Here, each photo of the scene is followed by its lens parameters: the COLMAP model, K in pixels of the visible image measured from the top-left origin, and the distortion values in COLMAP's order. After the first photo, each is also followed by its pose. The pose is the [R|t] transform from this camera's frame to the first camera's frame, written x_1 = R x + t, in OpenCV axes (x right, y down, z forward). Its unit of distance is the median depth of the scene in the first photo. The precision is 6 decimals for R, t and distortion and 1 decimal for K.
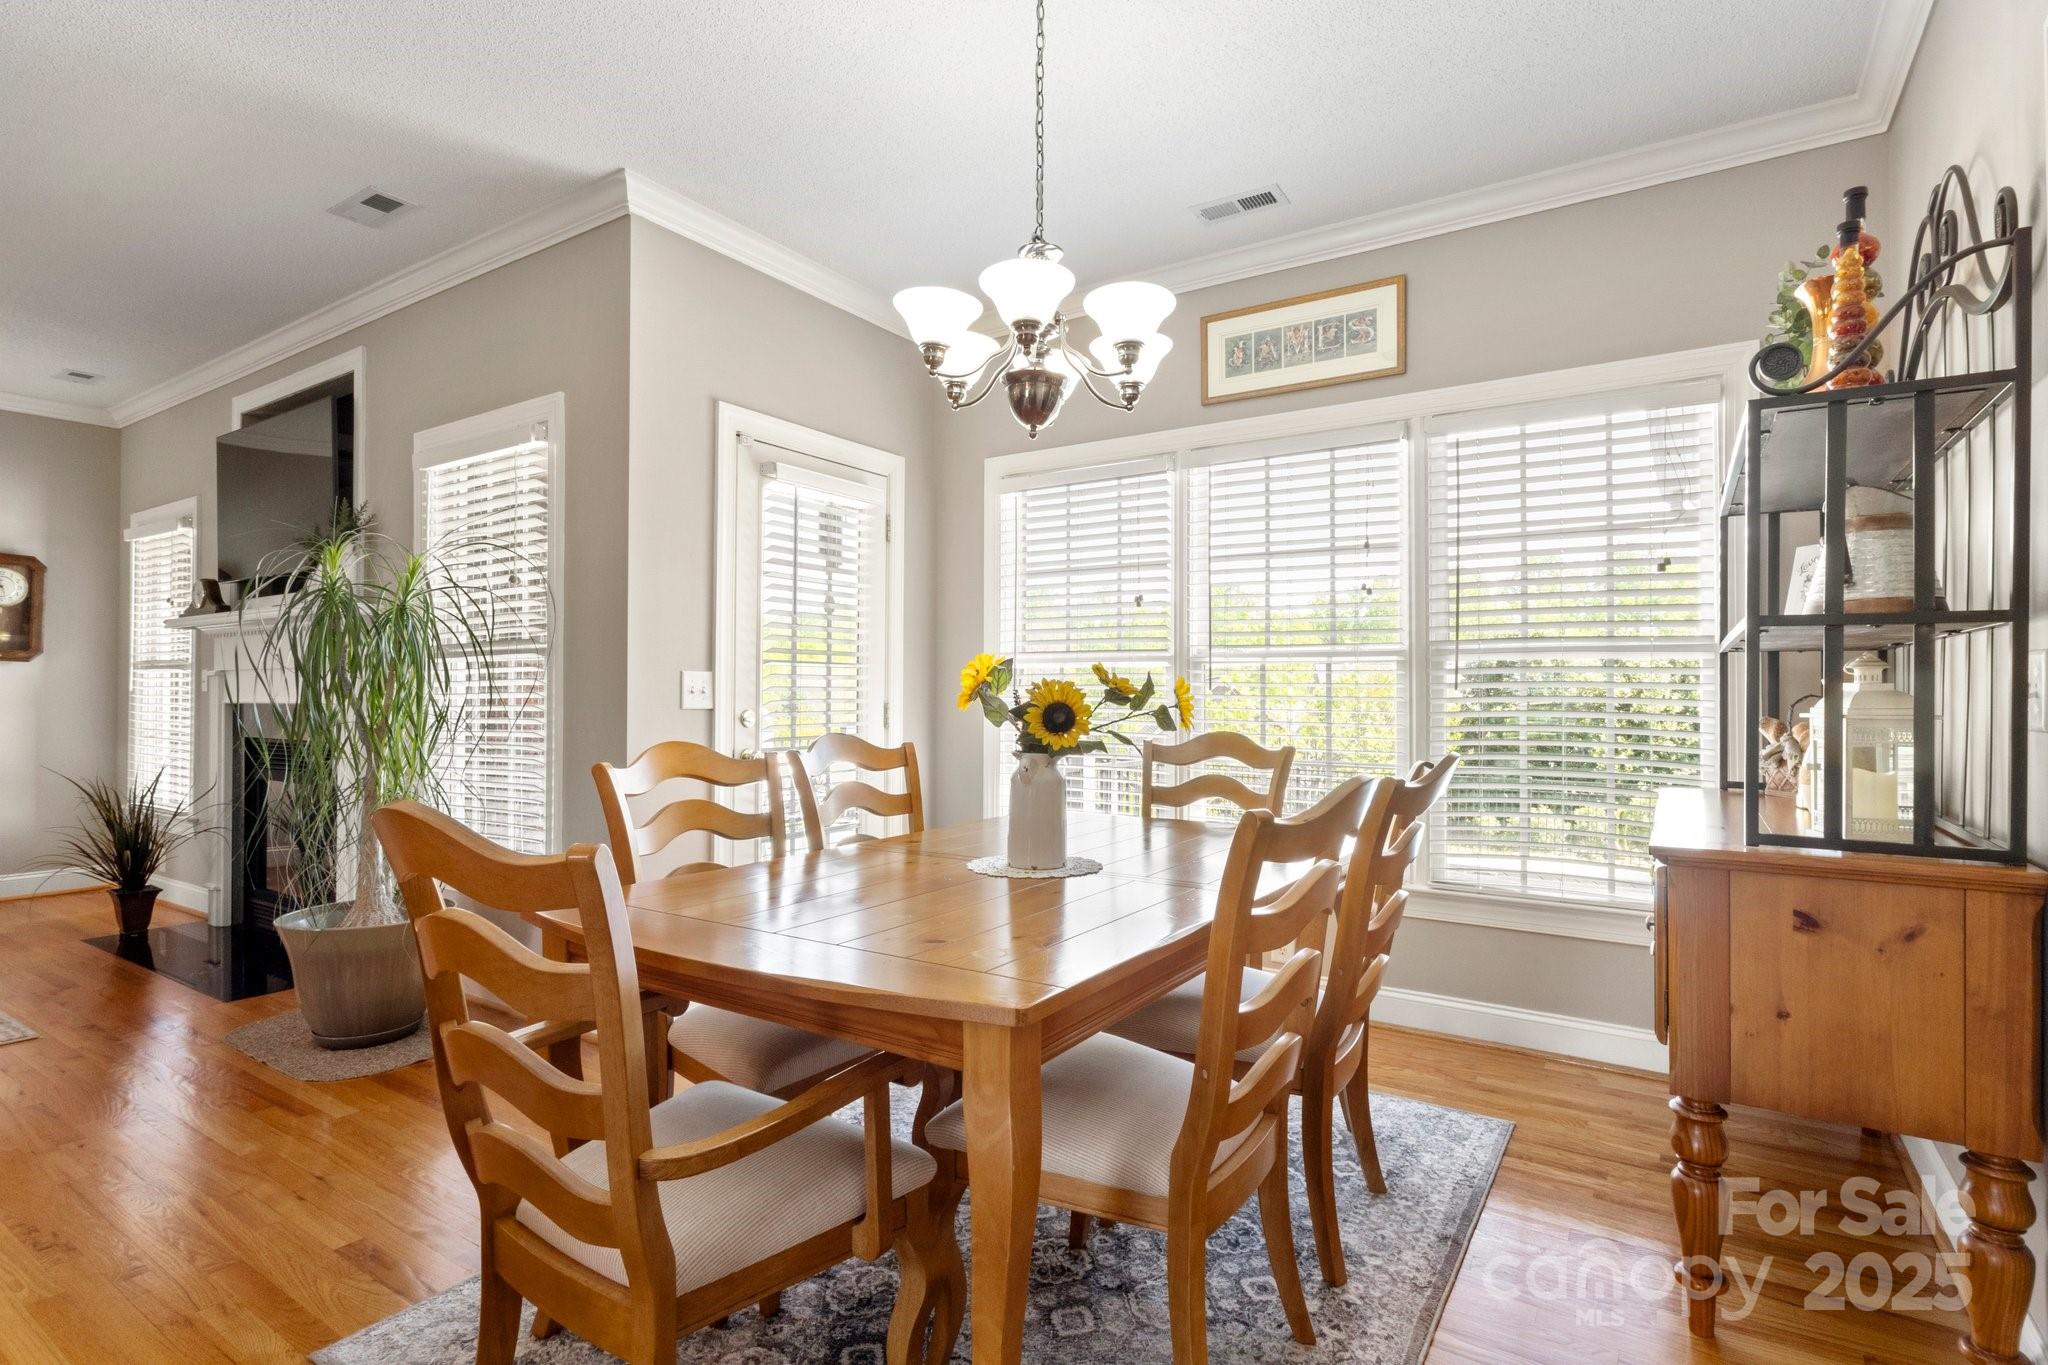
lens RADIAL K [[1009.0, 0, 995.0], [0, 1009.0, 682.1], [0, 0, 1]] dist [-0.002373, 0.000640]
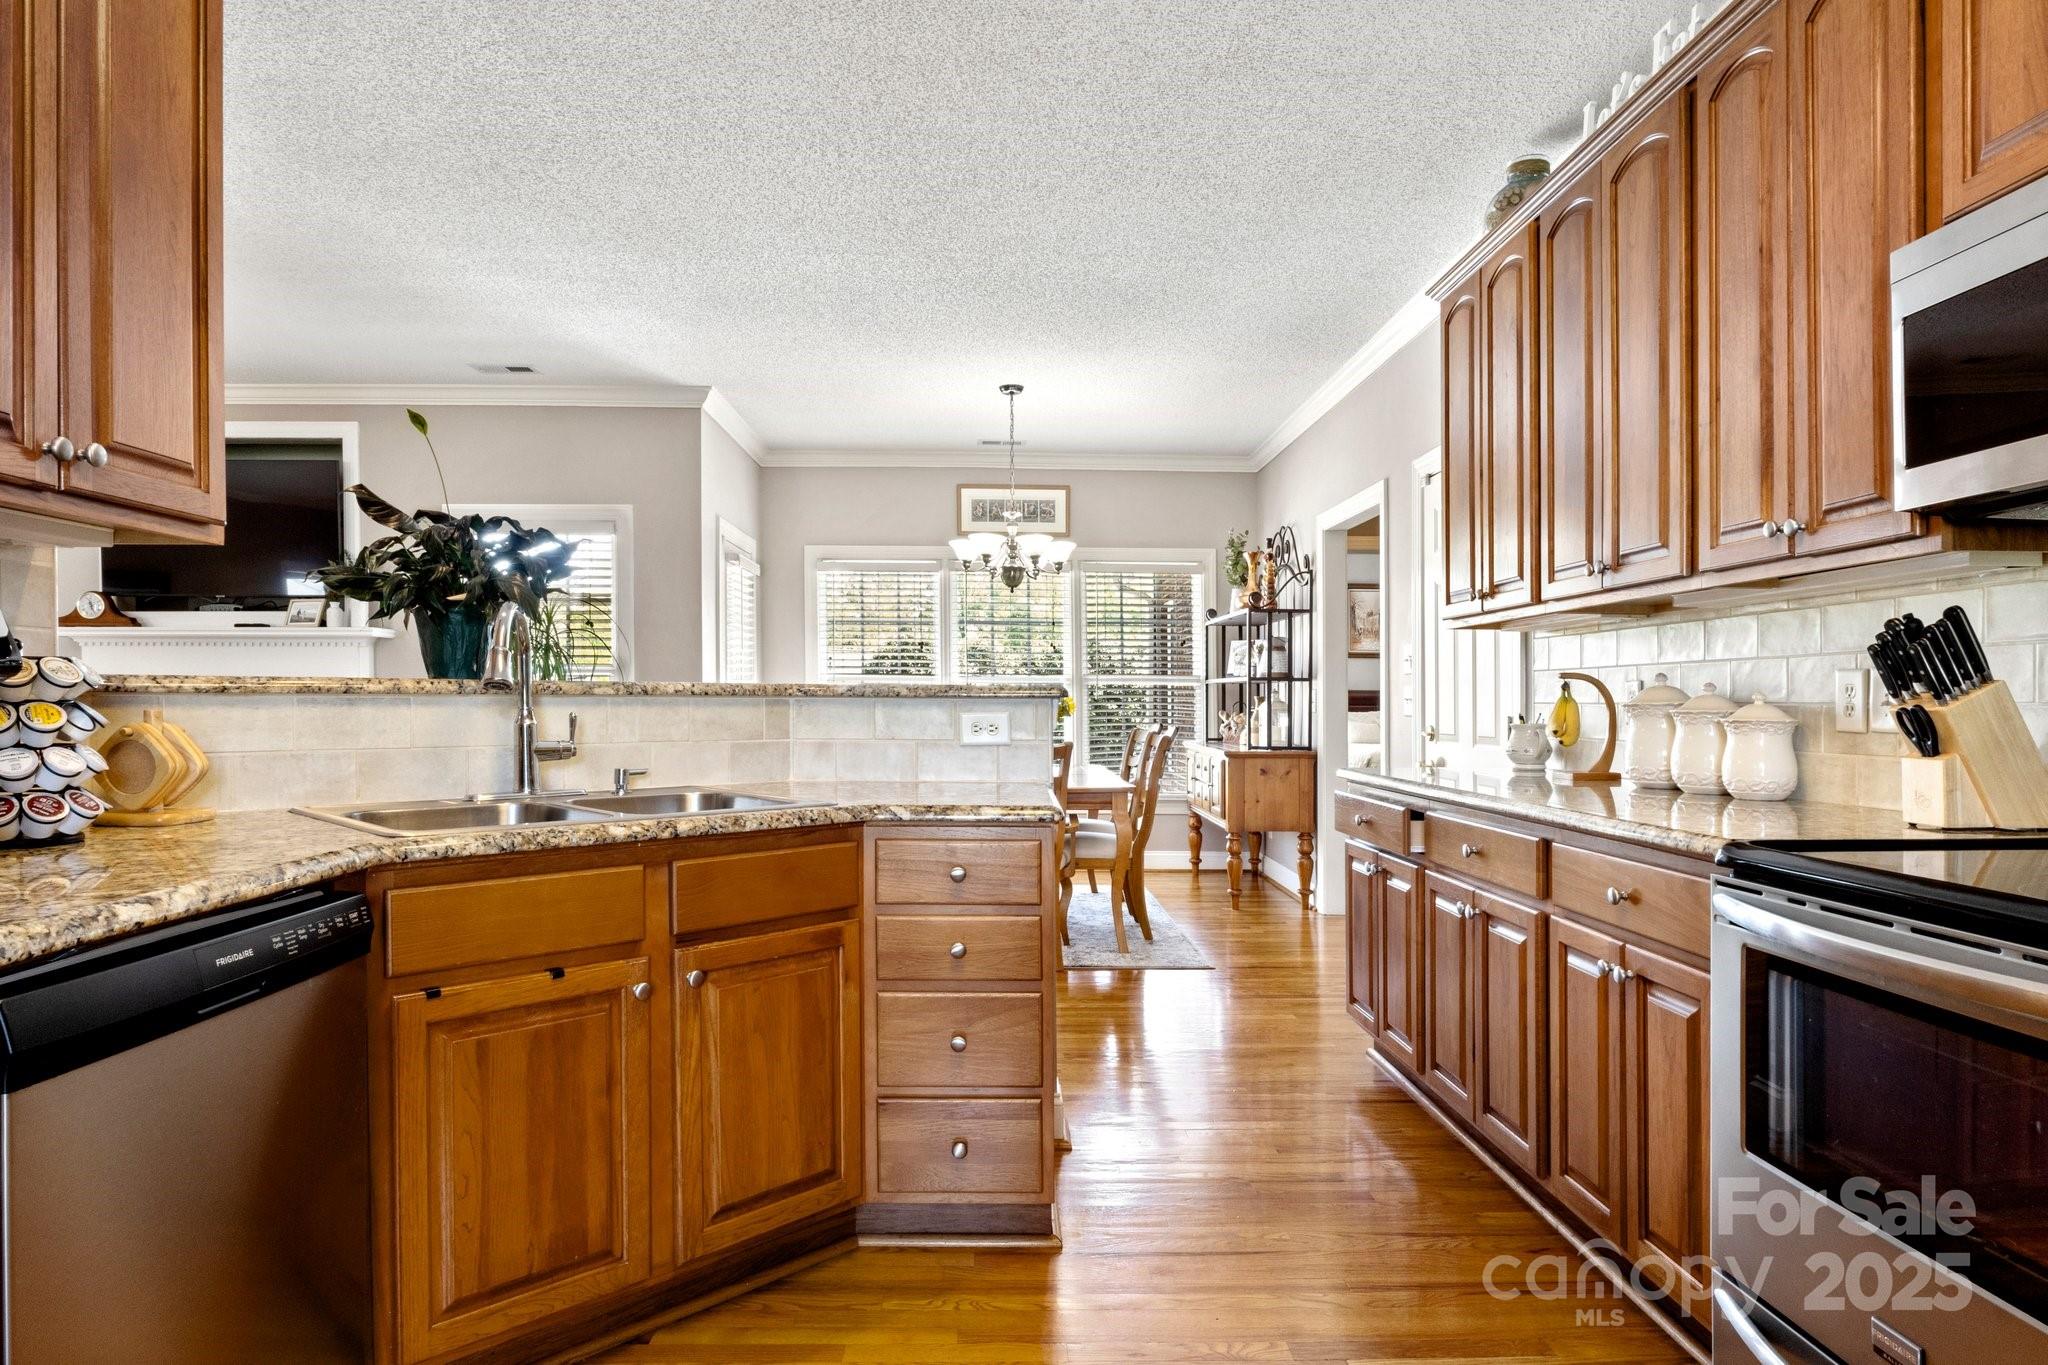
lens RADIAL K [[1159.6, 0, 1019.2], [0, 1159.6, 725.9], [0, 0, 1]] dist [-0.006957, 0.001266]
pose [[0.809938, -0.018756, 0.586215, -1.279388], [-0.001418, 0.999423, 0.033935, -0.023208], [-0.586513, -0.028316, 0.809444, -0.987573]]
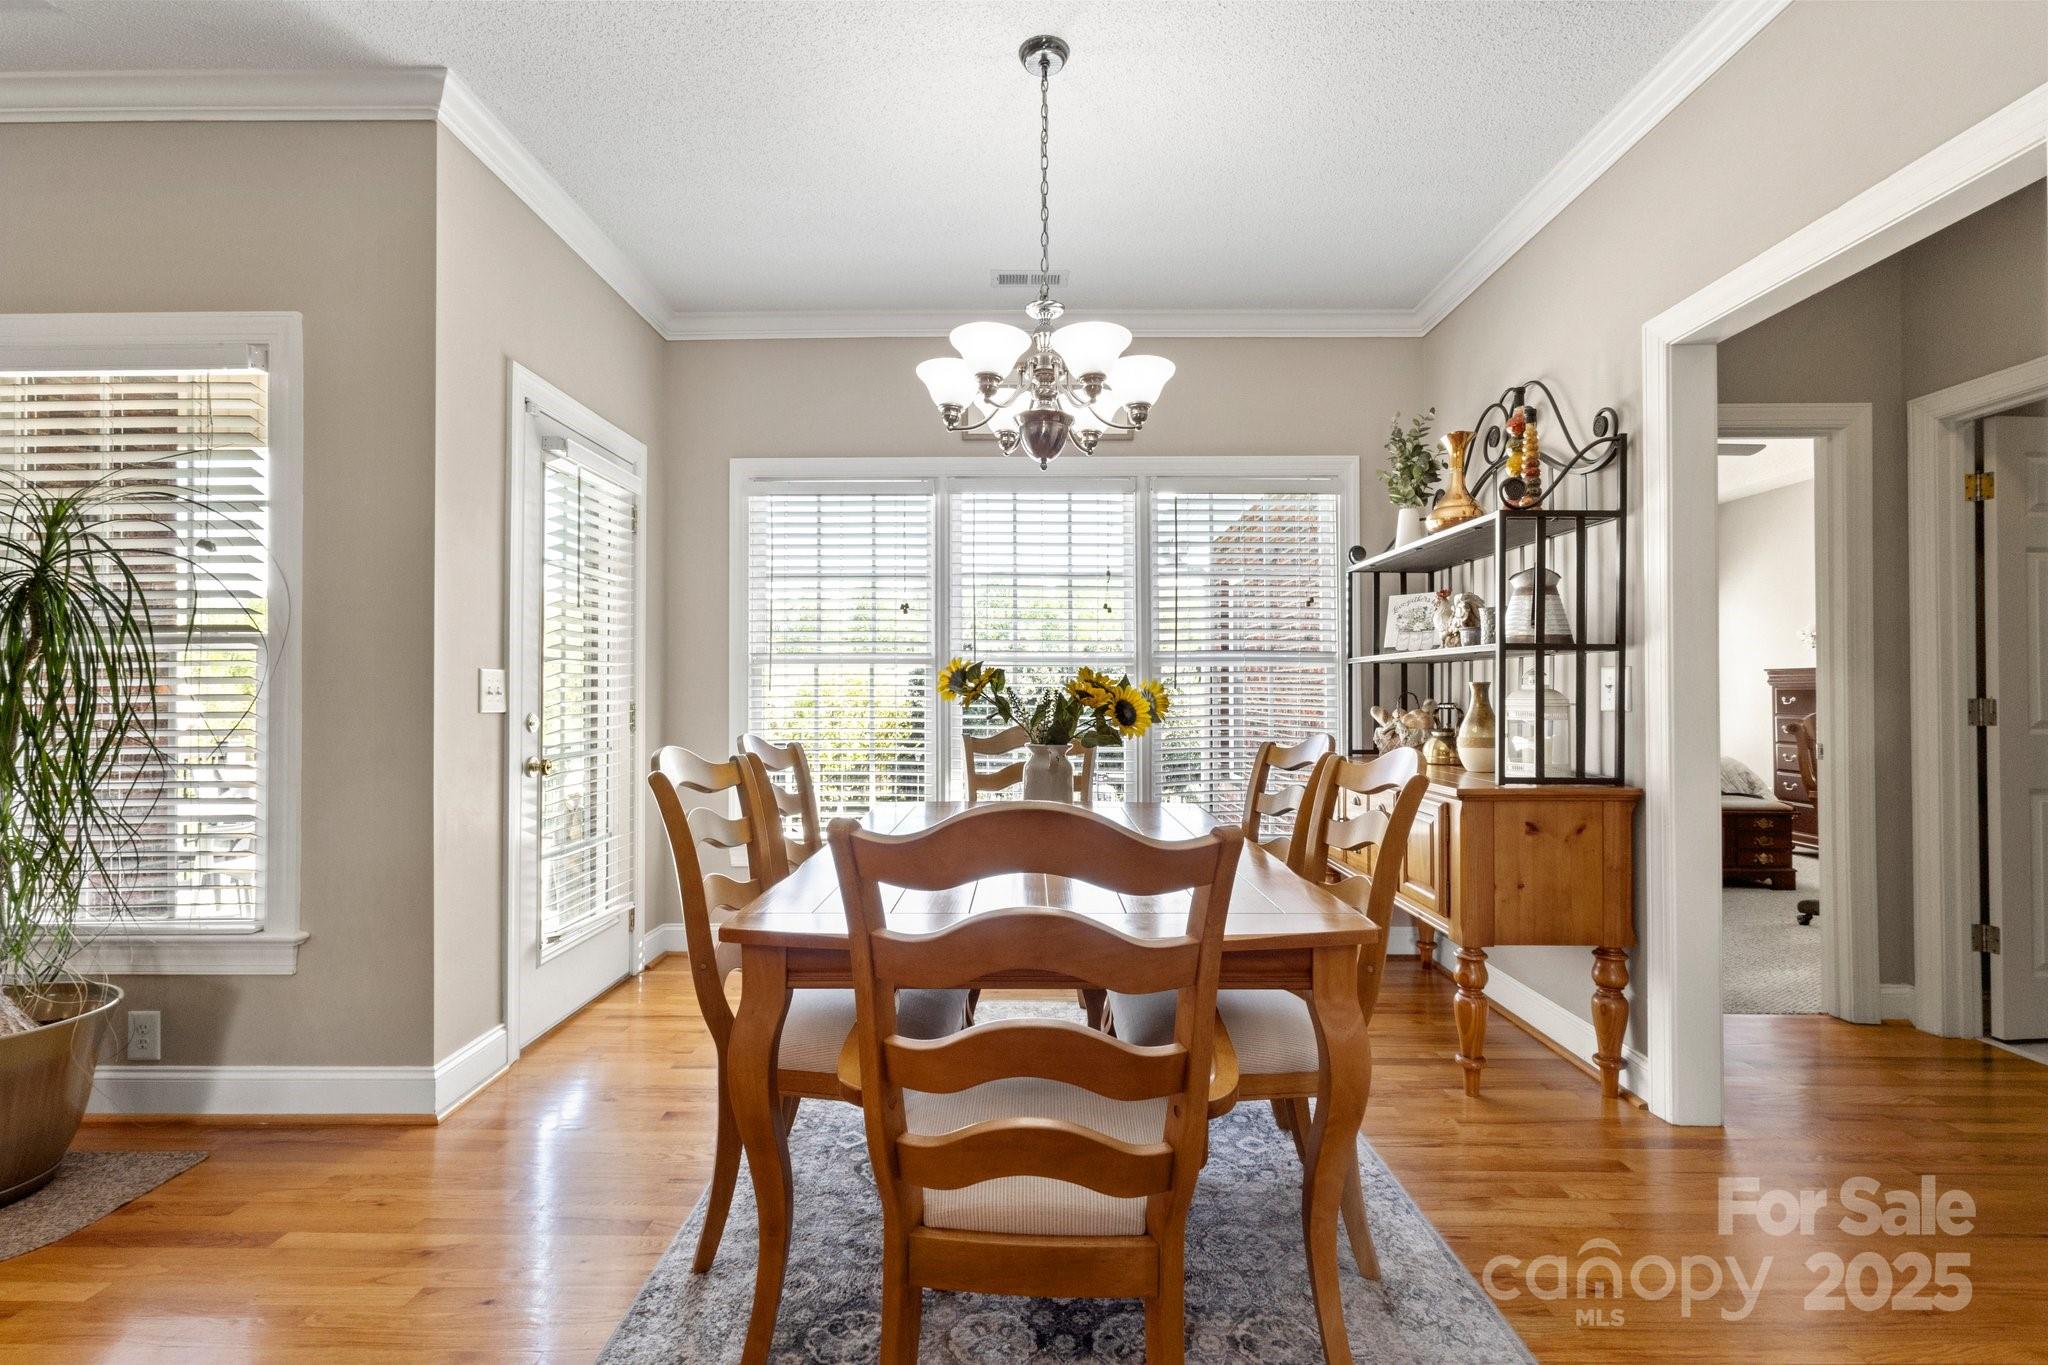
lens RADIAL K [[952.6, 0, 1012.5], [0, 952.6, 683.8], [0, 0, 1]] dist [-0.000852, 0.000217]
pose [[0.836990, 0.000234, 0.547218, -0.487082], [-0.002050, 0.999994, 0.002708, -0.001835], [-0.547214, -0.003388, 0.836986, 0.096821]]
